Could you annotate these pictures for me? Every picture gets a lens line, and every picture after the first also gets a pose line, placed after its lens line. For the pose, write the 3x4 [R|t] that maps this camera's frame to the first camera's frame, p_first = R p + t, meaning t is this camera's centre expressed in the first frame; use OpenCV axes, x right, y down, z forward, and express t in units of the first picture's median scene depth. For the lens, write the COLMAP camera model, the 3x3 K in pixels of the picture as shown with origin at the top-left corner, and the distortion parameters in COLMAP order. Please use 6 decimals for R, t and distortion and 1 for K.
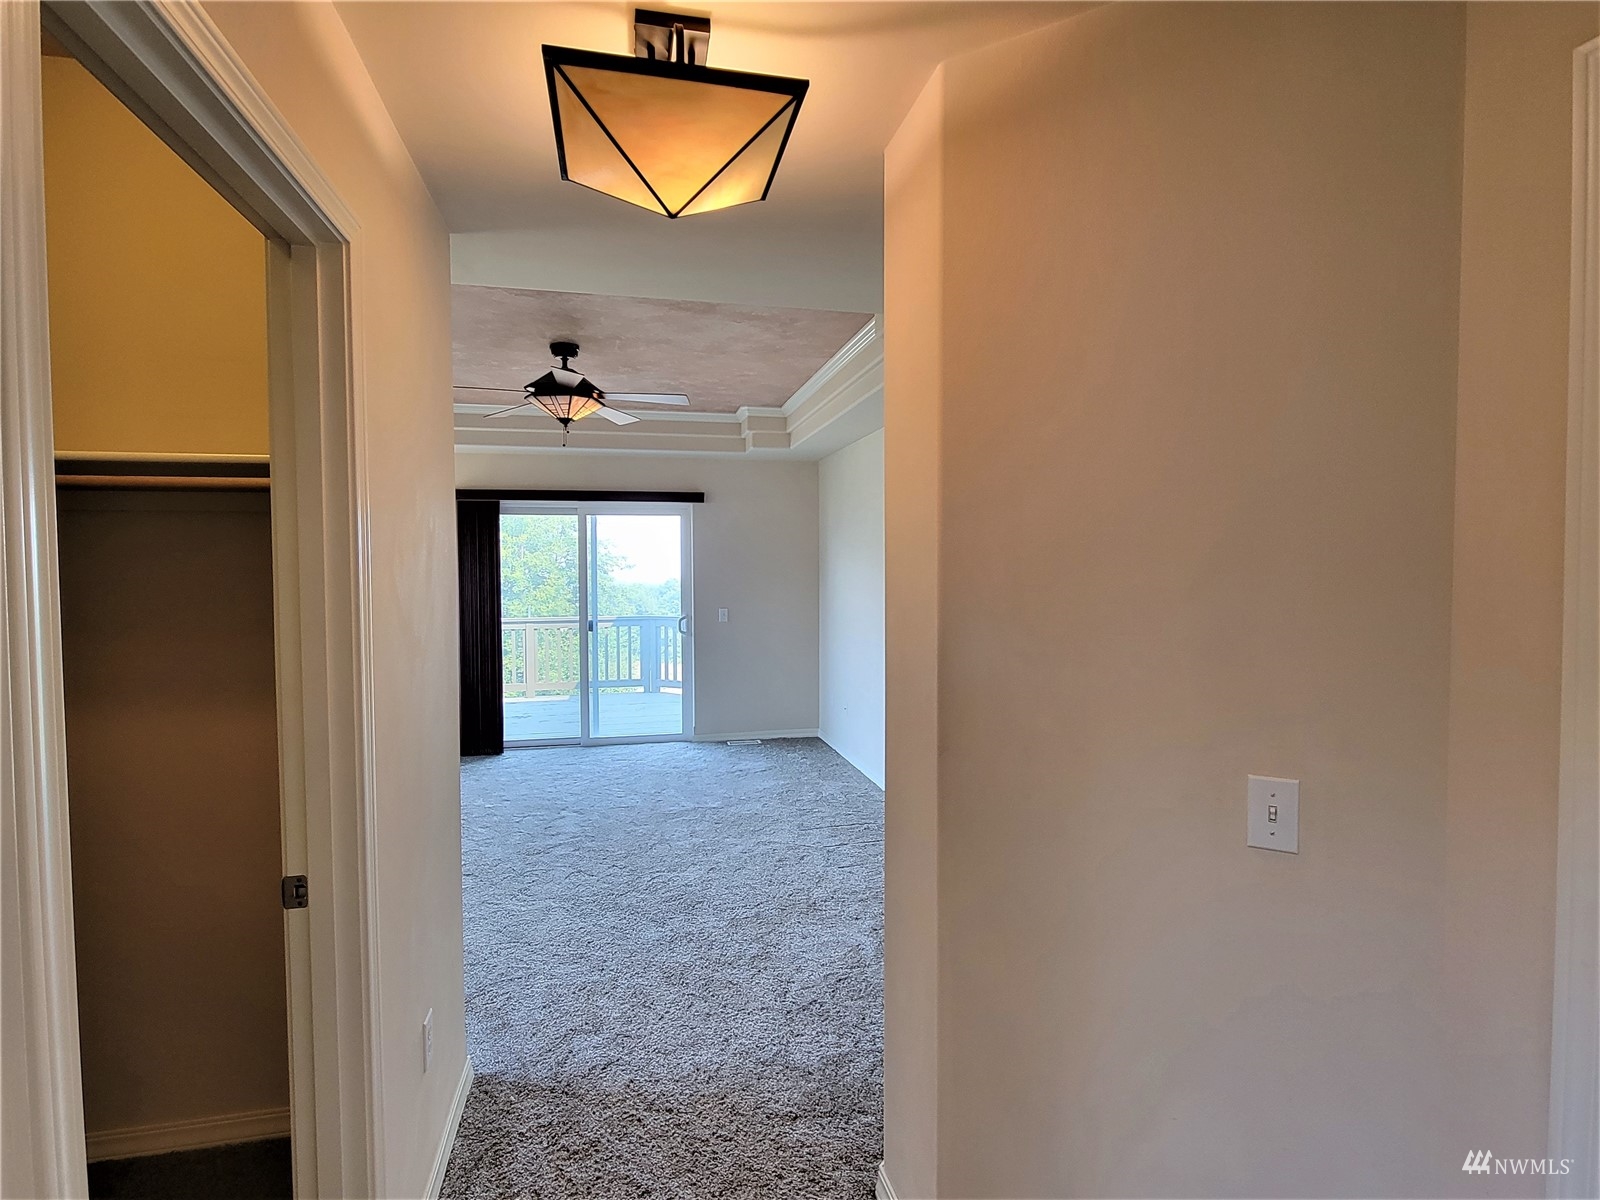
lens RADIAL K [[808.9, 0, 804.7], [0, 808.9, 602.1], [0, 0, 1]] dist [0.020748, 0.001144]
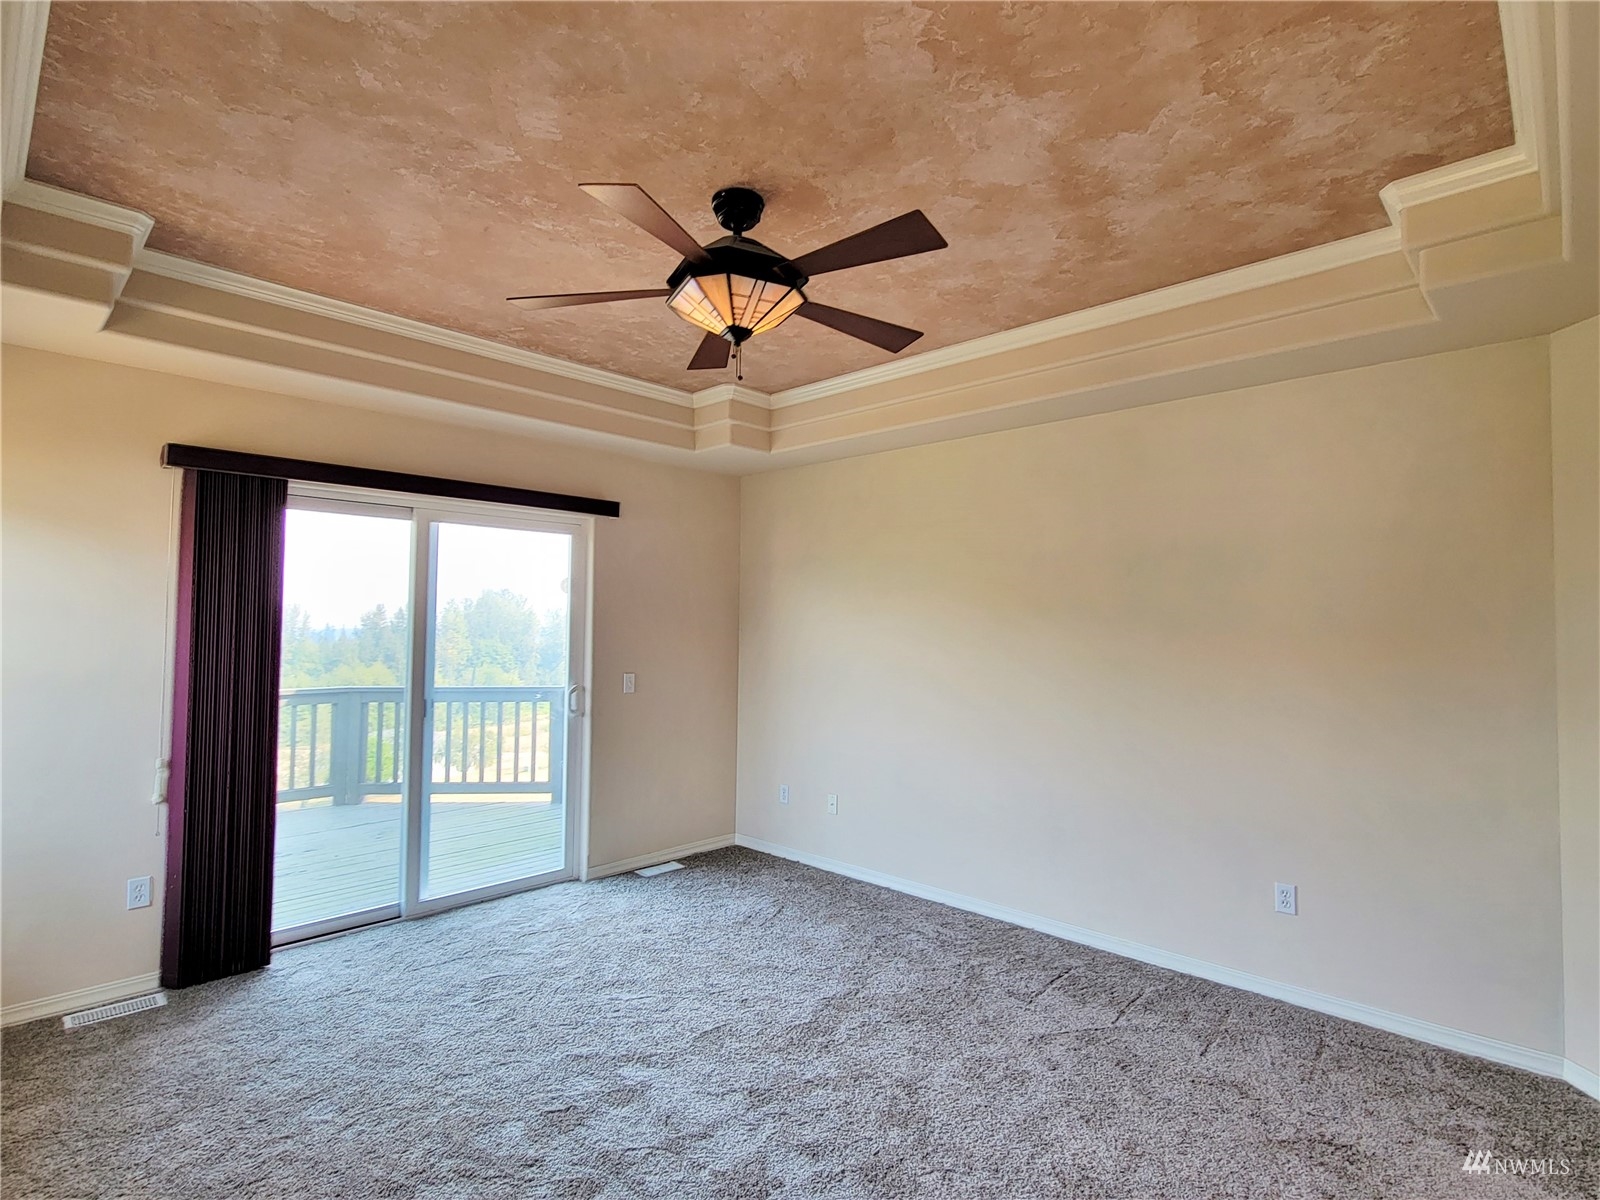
lens RADIAL K [[808.9, 0, 804.7], [0, 808.9, 602.1], [0, 0, 1]] dist [0.020748, 0.001144]
pose [[0.831940, 0.027483, 0.554184, -0.368710], [0.010593, 0.997804, -0.065384, -0.005794], [-0.554764, 0.060266, 0.829822, 0.355333]]
